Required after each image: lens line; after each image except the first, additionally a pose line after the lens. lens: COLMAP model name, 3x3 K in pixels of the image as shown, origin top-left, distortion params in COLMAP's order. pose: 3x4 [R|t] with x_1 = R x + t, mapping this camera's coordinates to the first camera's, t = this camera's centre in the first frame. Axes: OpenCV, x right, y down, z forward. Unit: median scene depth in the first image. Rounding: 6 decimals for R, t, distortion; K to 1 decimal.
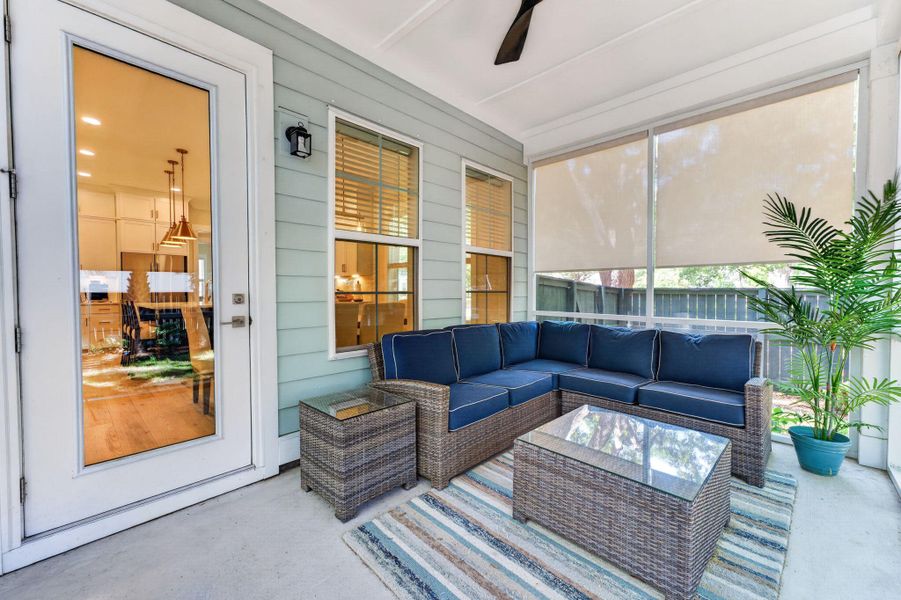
lens RADIAL K [[359.7, 0, 455.4], [0, 359.7, 299.7], [0, 0, 1]] dist [0.002439, 0.000113]
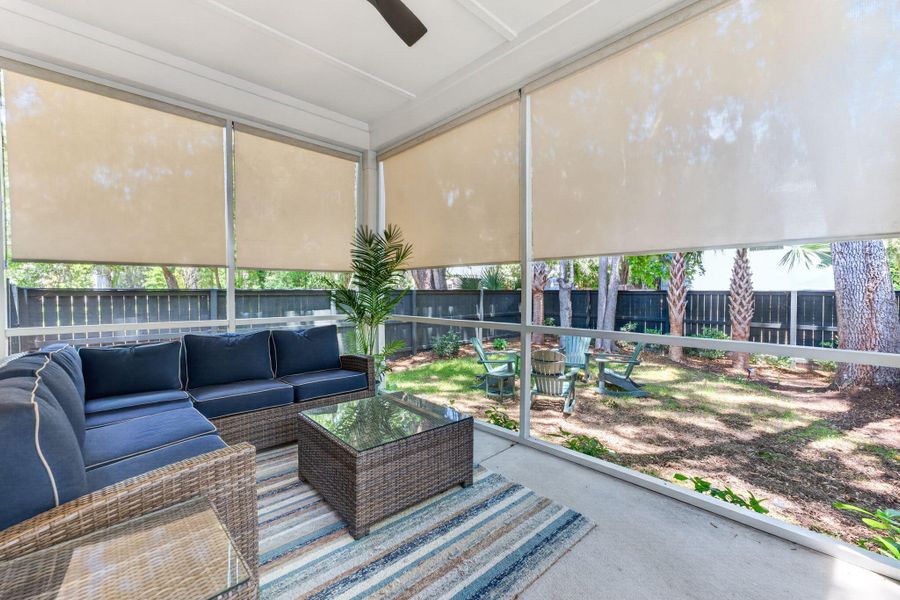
lens RADIAL K [[378.1, 0, 449.2], [0, 378.1, 297.0], [0, 0, 1]] dist [0.001743, 0.001106]
pose [[0.040213, -0.019573, 0.998999, -0.559320], [0.027833, 0.999442, 0.018461, -0.017511], [-0.998803, 0.027063, 0.040736, 0.507753]]
